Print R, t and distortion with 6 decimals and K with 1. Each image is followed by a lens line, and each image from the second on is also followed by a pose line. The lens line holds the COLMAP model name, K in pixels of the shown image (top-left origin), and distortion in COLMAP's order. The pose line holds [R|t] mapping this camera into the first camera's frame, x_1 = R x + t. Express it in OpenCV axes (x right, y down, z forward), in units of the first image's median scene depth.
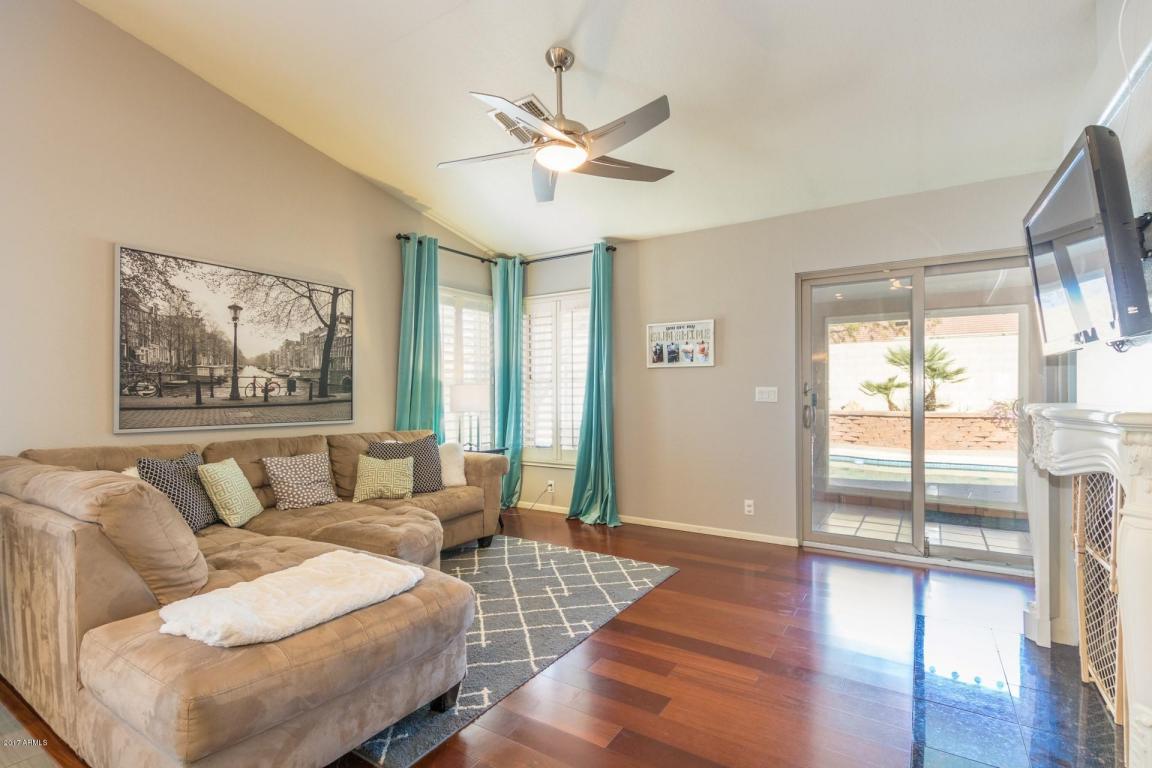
lens RADIAL K [[524.8, 0, 585.5], [0, 524.8, 390.4], [0, 0, 1]] dist [0.003371, -0.005323]
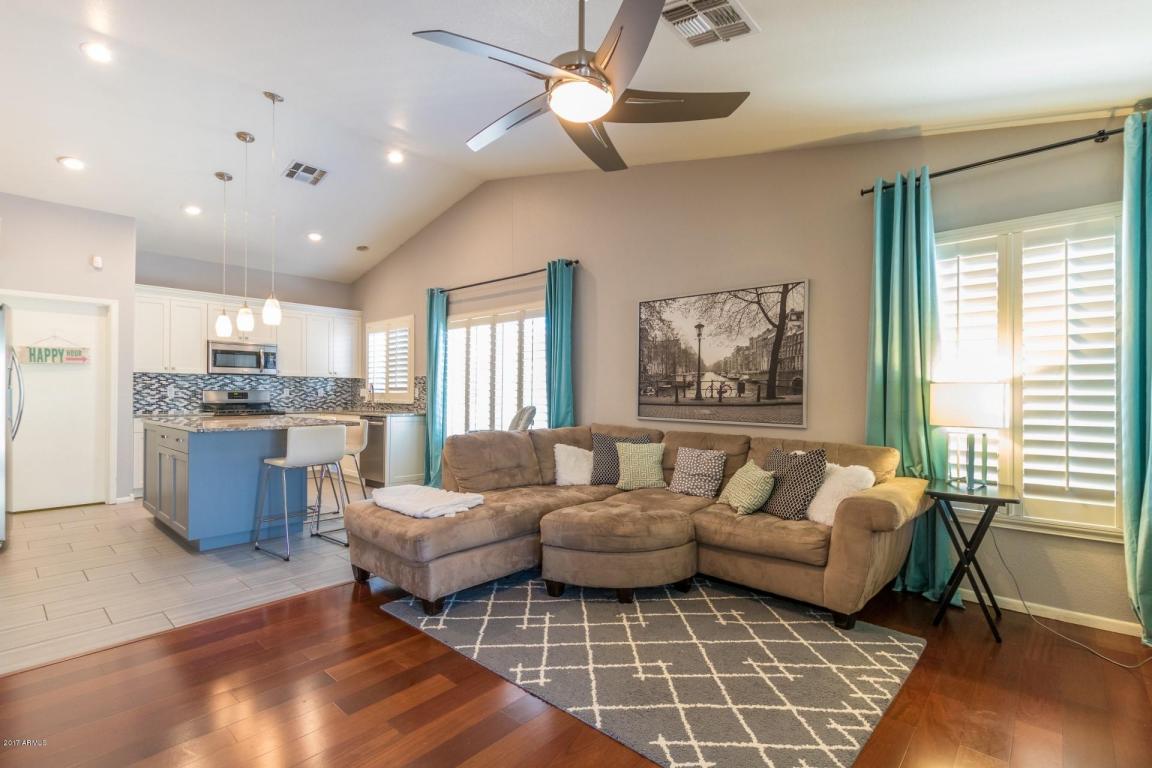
lens RADIAL K [[524.8, 0, 588.0], [0, 524.8, 394.0], [0, 0, 1]] dist [0.003371, -0.005323]
pose [[-0.155716, 0.004401, -0.987792, 0.589738], [0.000682, 0.999990, 0.004348, -0.001255], [0.987802, 0.000004, -0.155718, 0.897491]]
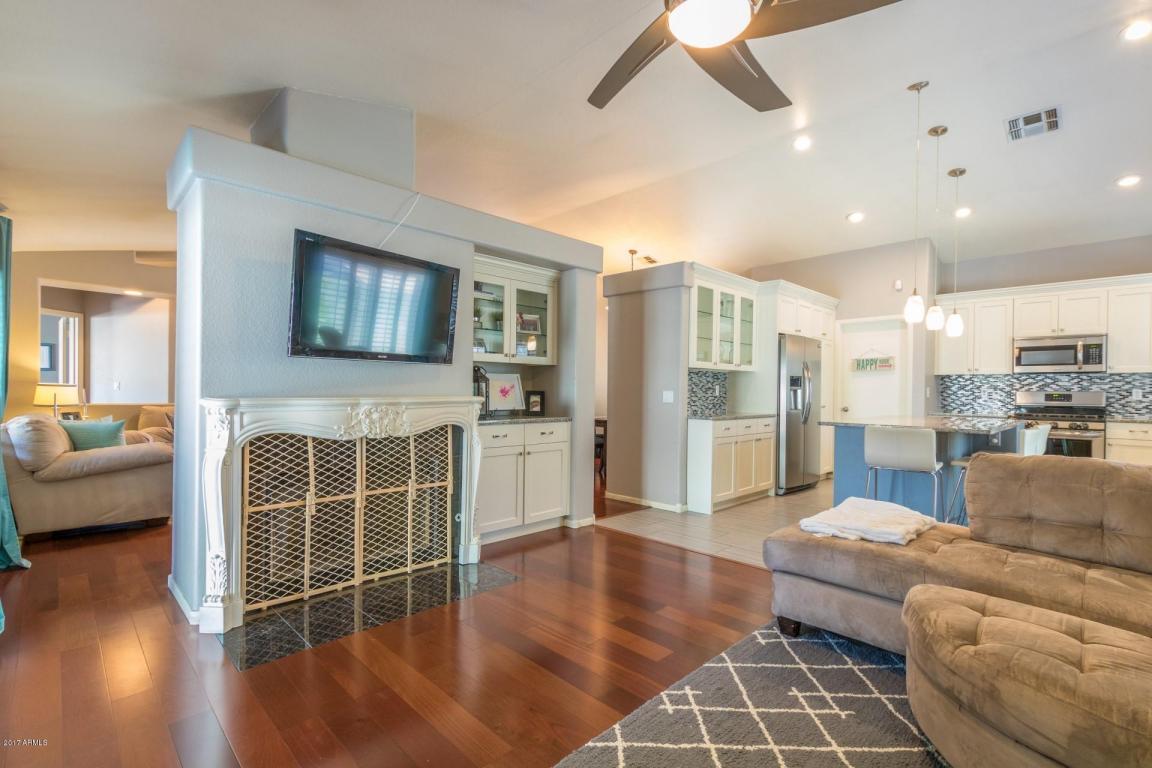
lens RADIAL K [[524.8, 0, 576.8], [0, 524.8, 391.3], [0, 0, 1]] dist [0.003371, -0.005323]
pose [[-0.972227, -0.005789, 0.233969, -0.032590], [-0.006390, 0.999978, -0.001808, 0.005377], [-0.233953, -0.003252, -0.972242, 1.305772]]
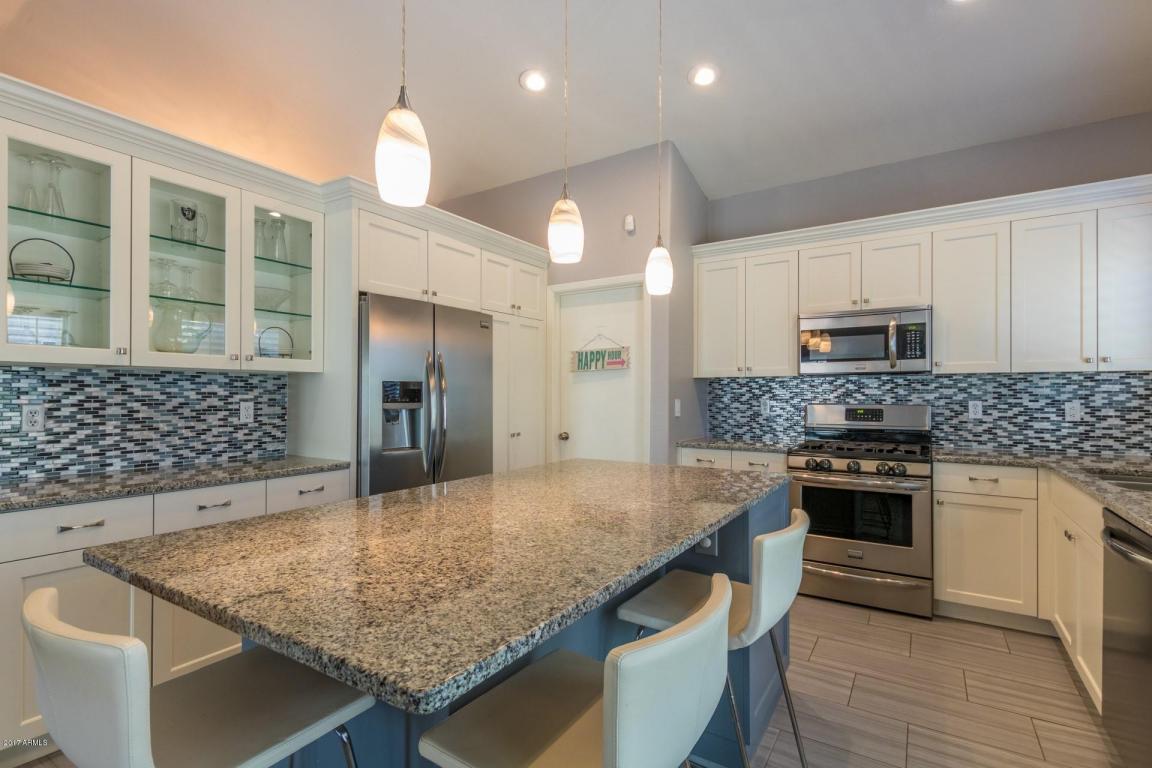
lens RADIAL K [[524.8, 0, 594.7], [0, 524.8, 389.8], [0, 0, 1]] dist [0.003371, -0.005323]
pose [[-0.999976, 0.004814, 0.004989, -0.629890], [0.004764, 0.999940, -0.009902, -0.028634], [-0.005037, -0.009878, -0.999939, 0.319083]]
